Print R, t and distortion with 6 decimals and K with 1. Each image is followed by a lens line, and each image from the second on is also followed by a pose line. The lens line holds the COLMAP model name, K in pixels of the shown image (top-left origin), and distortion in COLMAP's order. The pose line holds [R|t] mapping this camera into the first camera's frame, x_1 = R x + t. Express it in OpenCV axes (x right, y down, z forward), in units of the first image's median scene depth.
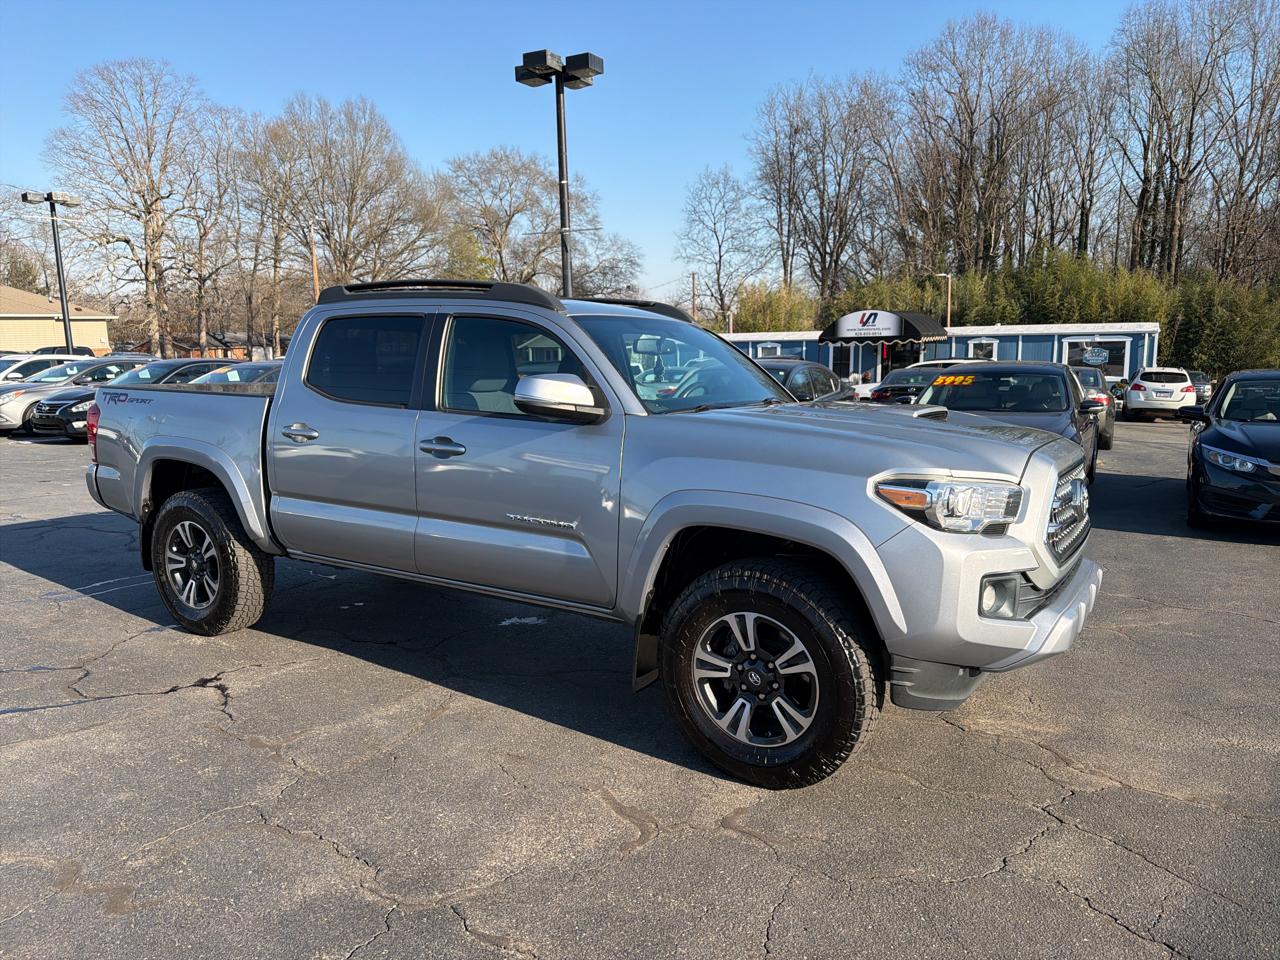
lens RADIAL K [[884.6, 0, 634.9], [0, 884.6, 494.1], [0, 0, 1]] dist [0.059275, -0.071905]
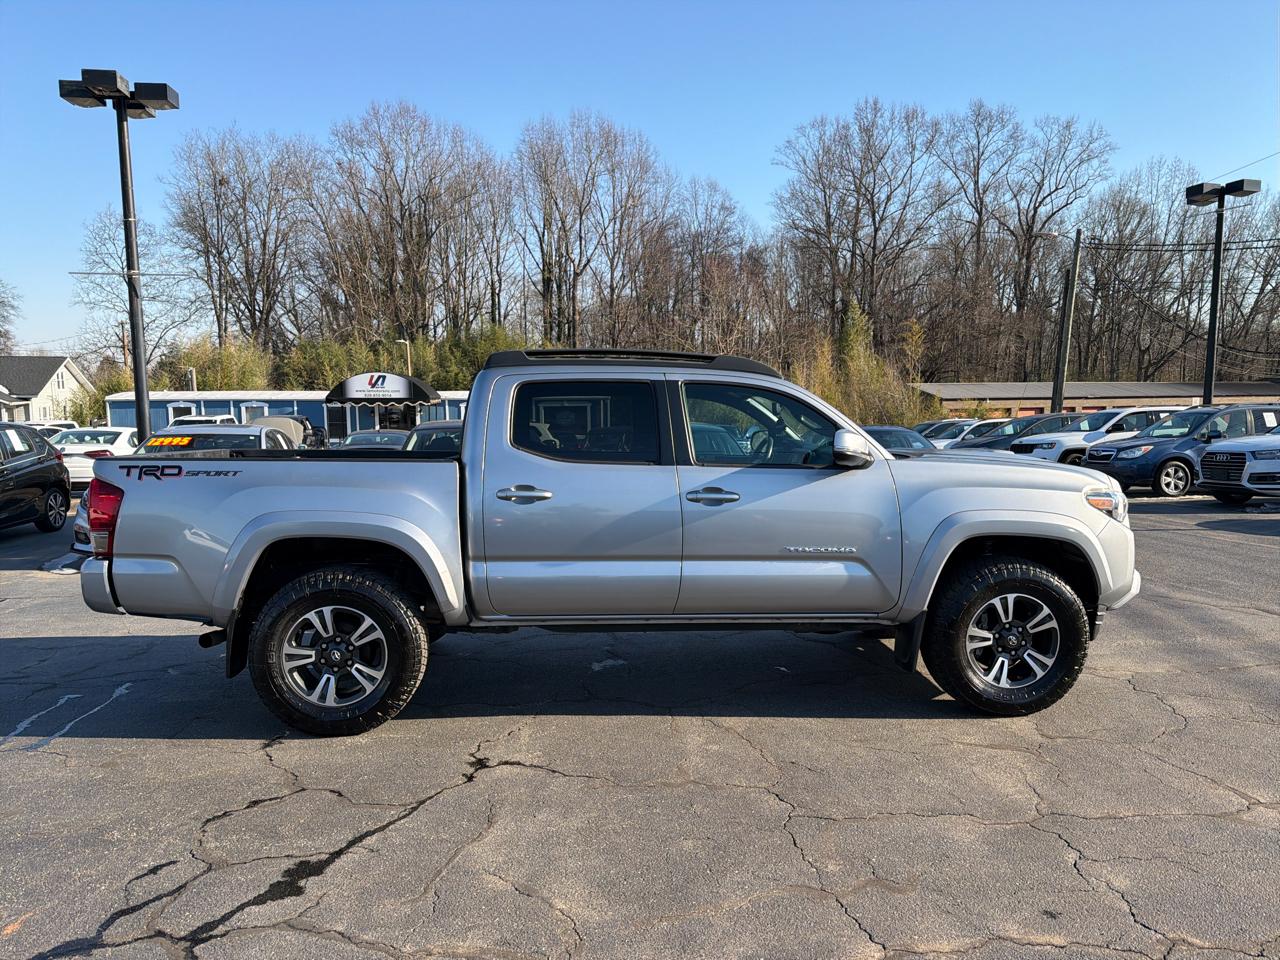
lens RADIAL K [[884.6, 0, 634.9], [0, 884.6, 494.1], [0, 0, 1]] dist [0.059275, -0.071905]
pose [[0.808174, -0.053511, 0.586507, -0.211205], [0.092933, 0.994974, -0.037278, -0.005164], [-0.581565, 0.084633, 0.809086, 0.030389]]
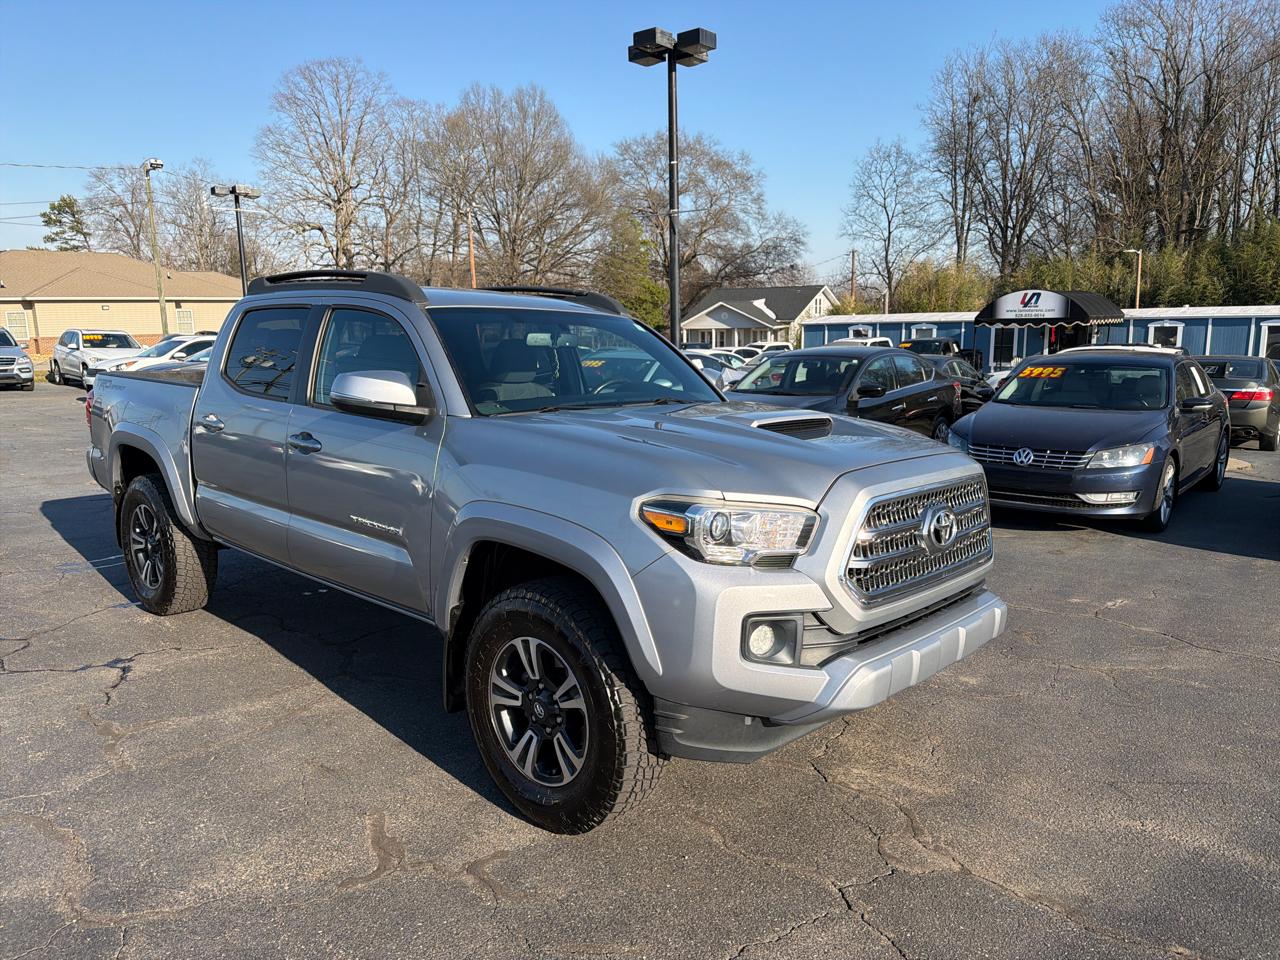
lens RADIAL K [[891.8, 0, 635.4], [0, 891.8, 487.2], [0, 0, 1]] dist [0.031831, -0.039382]
pose [[0.983078, 0.035043, -0.179802, 0.069241], [-0.032797, 0.999343, 0.015449, -0.006803], [0.180225, -0.009290, 0.983582, 0.020997]]
